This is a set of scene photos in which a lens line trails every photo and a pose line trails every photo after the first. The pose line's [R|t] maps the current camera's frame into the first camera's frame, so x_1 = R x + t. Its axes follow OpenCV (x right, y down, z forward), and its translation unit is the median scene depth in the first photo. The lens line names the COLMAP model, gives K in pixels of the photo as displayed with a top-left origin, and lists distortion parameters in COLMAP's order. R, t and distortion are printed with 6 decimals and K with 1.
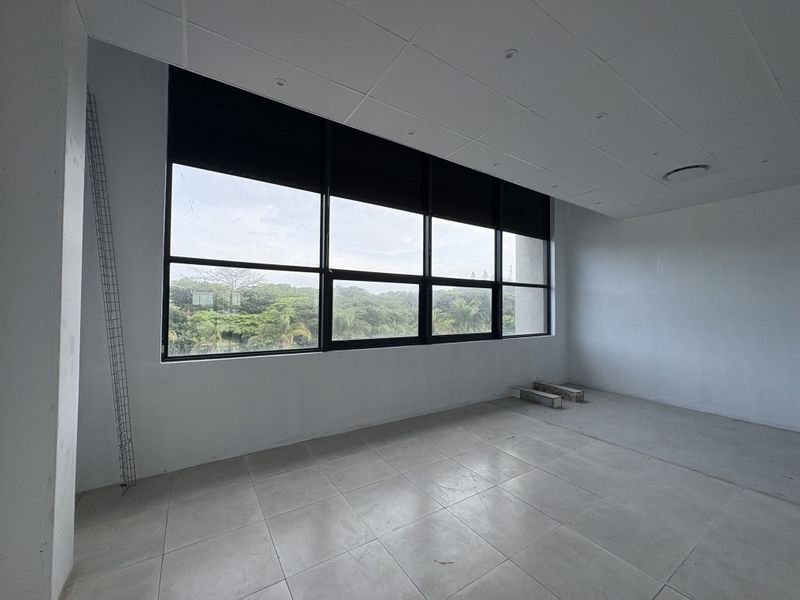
lens RADIAL K [[319.5, 0, 396.5], [0, 319.5, 300.3], [0, 0, 1]] dist [0.000913, 0.000147]
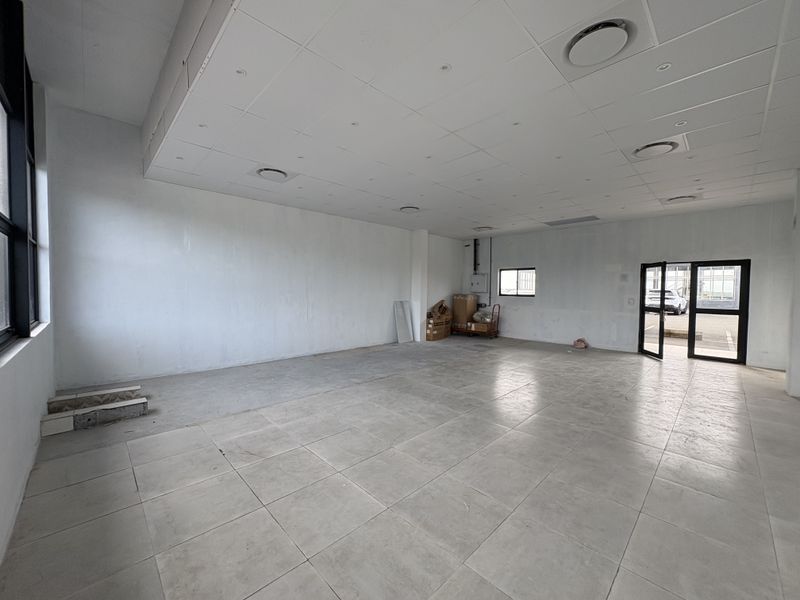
lens RADIAL K [[319.5, 0, 400.7], [0, 319.5, 294.9], [0, 0, 1]] dist [0.000913, 0.000147]
pose [[-0.197202, -0.025606, 0.980028, -0.354193], [-0.031661, 0.999304, 0.019739, 0.028143], [-0.979852, -0.027136, -0.197875, 0.597986]]
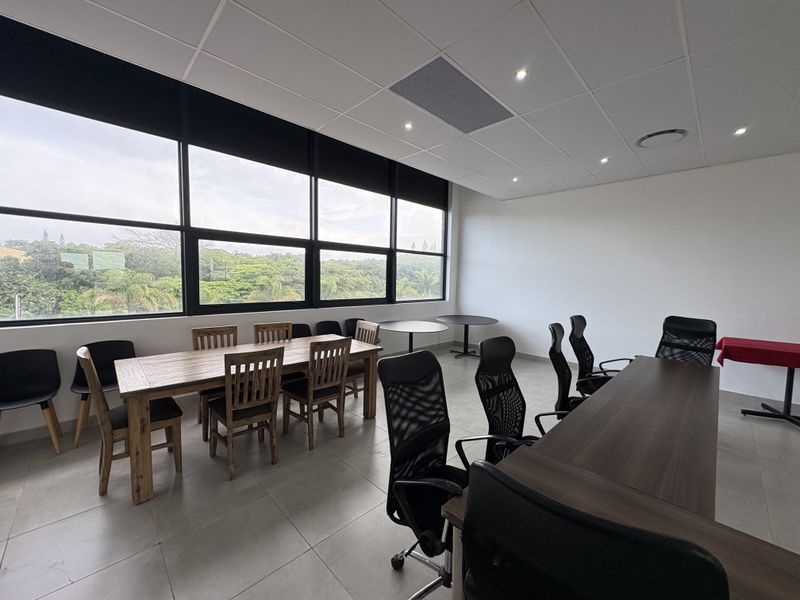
lens RADIAL K [[319.5, 0, 399.8], [0, 319.5, 301.6], [0, 0, 1]] dist [0.000913, 0.000147]
pose [[0.981847, -0.001896, 0.189668, 0.169713], [-0.017033, 0.995029, 0.098121, 0.012282], [-0.188911, -0.099570, 0.976933, -0.034903]]
